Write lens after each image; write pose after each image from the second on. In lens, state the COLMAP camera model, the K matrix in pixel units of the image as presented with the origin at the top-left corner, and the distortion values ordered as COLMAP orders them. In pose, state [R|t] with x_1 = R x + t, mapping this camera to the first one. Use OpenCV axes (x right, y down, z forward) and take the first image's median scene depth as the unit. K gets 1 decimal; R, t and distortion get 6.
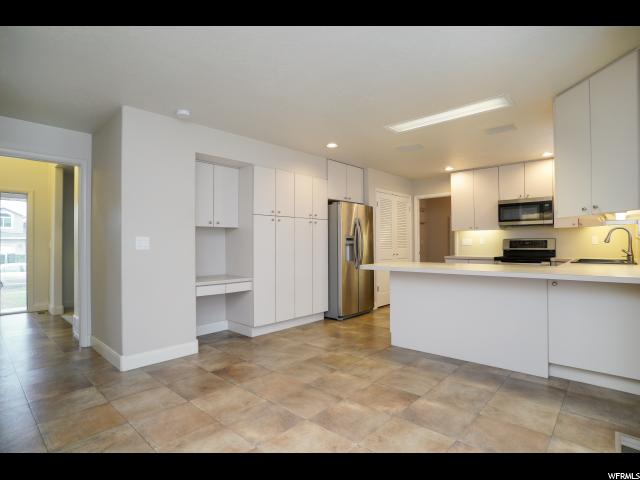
lens RADIAL K [[339.2, 0, 314.0], [0, 339.2, 242.3], [0, 0, 1]] dist [-0.029235, 0.004249]
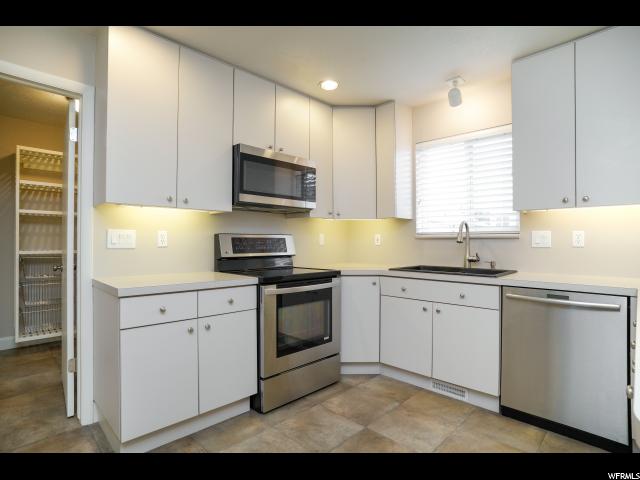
lens RADIAL K [[339.2, 0, 316.0], [0, 339.2, 237.9], [0, 0, 1]] dist [-0.029235, 0.004249]
pose [[0.015912, 0.017929, 0.999713, 0.217725], [-0.004741, 0.999829, -0.017856, 0.006367], [-0.999862, -0.004456, 0.015994, 1.621389]]
